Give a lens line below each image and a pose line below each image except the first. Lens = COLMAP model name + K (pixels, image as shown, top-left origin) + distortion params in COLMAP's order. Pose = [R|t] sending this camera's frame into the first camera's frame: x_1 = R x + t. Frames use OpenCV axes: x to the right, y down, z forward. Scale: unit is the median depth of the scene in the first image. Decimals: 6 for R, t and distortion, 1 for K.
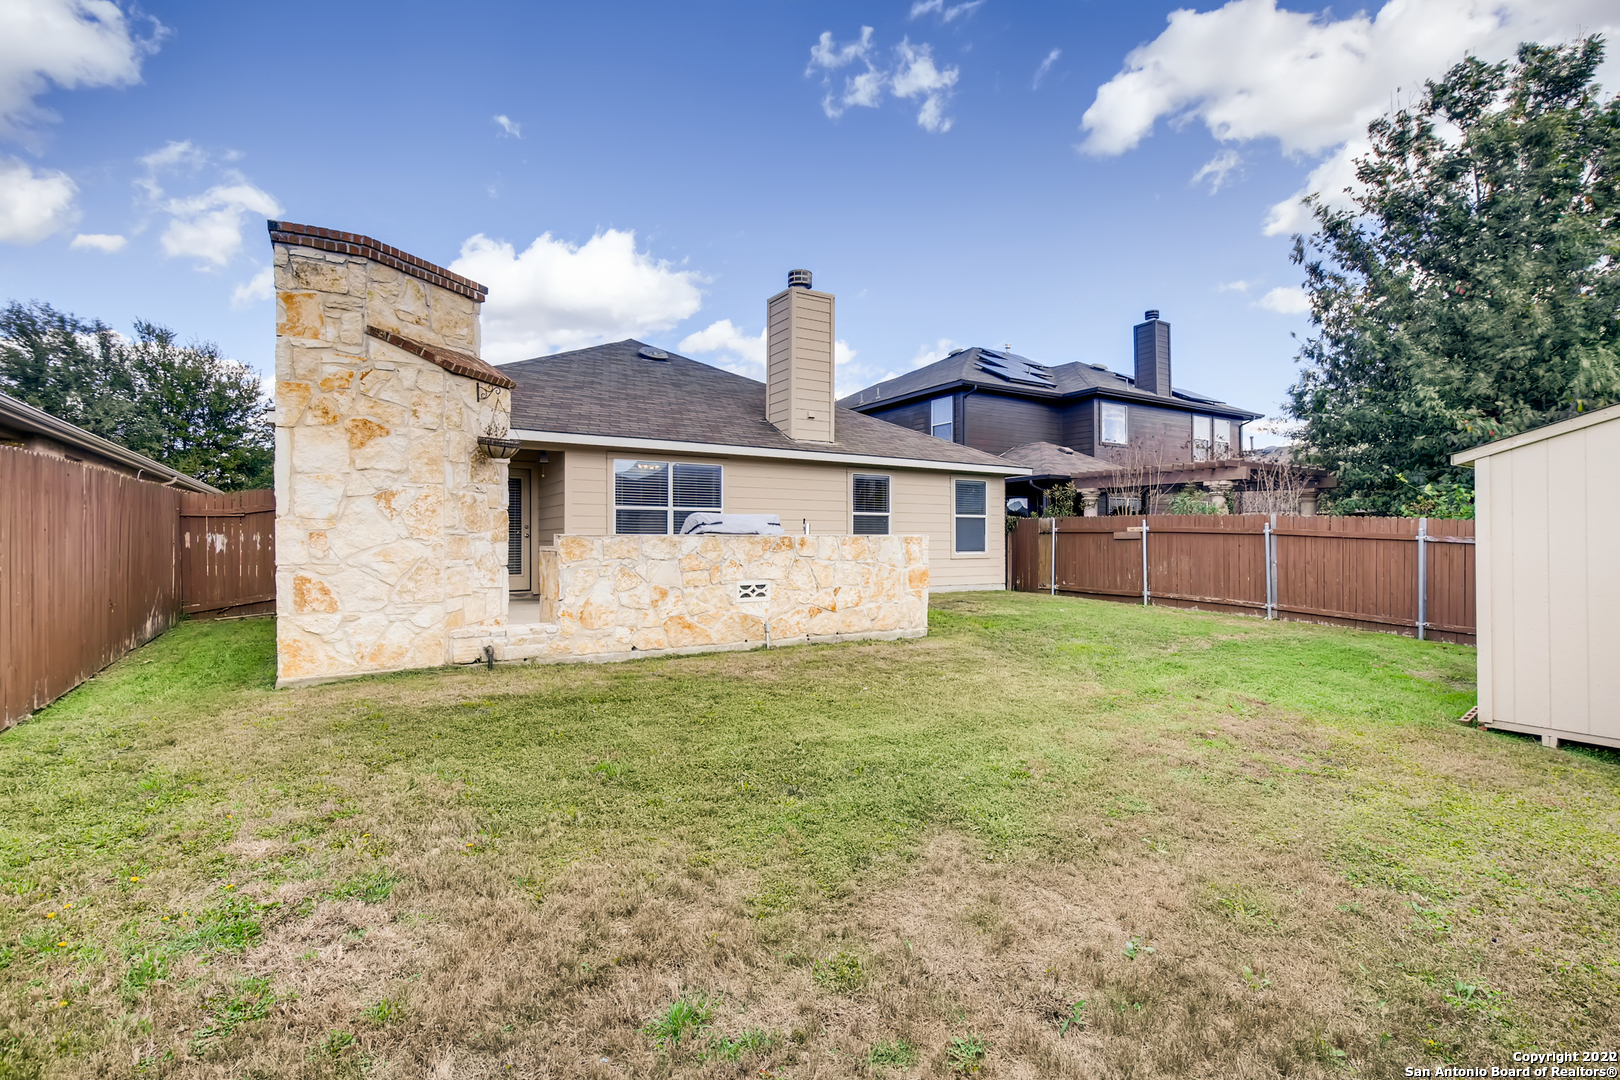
lens RADIAL K [[755.5, 0, 838.8], [0, 755.5, 540.5], [0, 0, 1]] dist [0.012159, -0.000071]
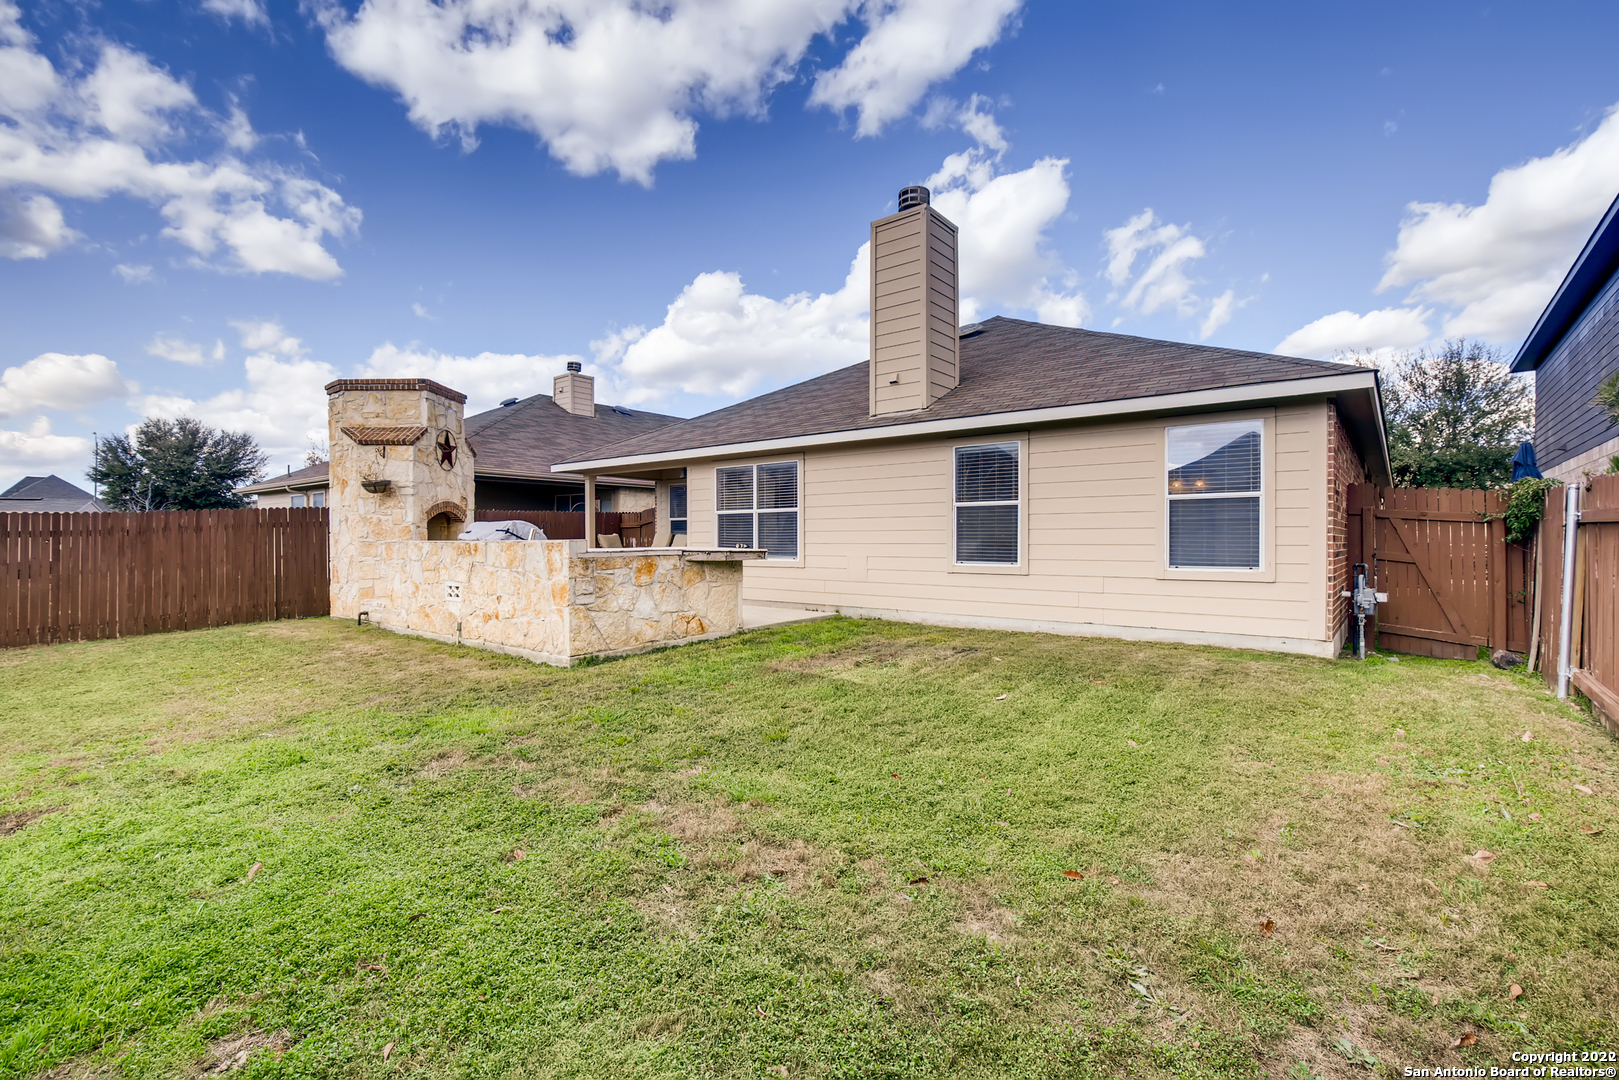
lens RADIAL K [[732.4, 0, 822.4], [0, 732.4, 542.2], [0, 0, 1]] dist [0.000203, 0.000421]
pose [[0.338758, 0.003123, -0.940868, 0.936166], [0.003787, 0.999982, 0.004683, -0.007661], [0.940866, -0.005149, 0.338740, 0.997818]]
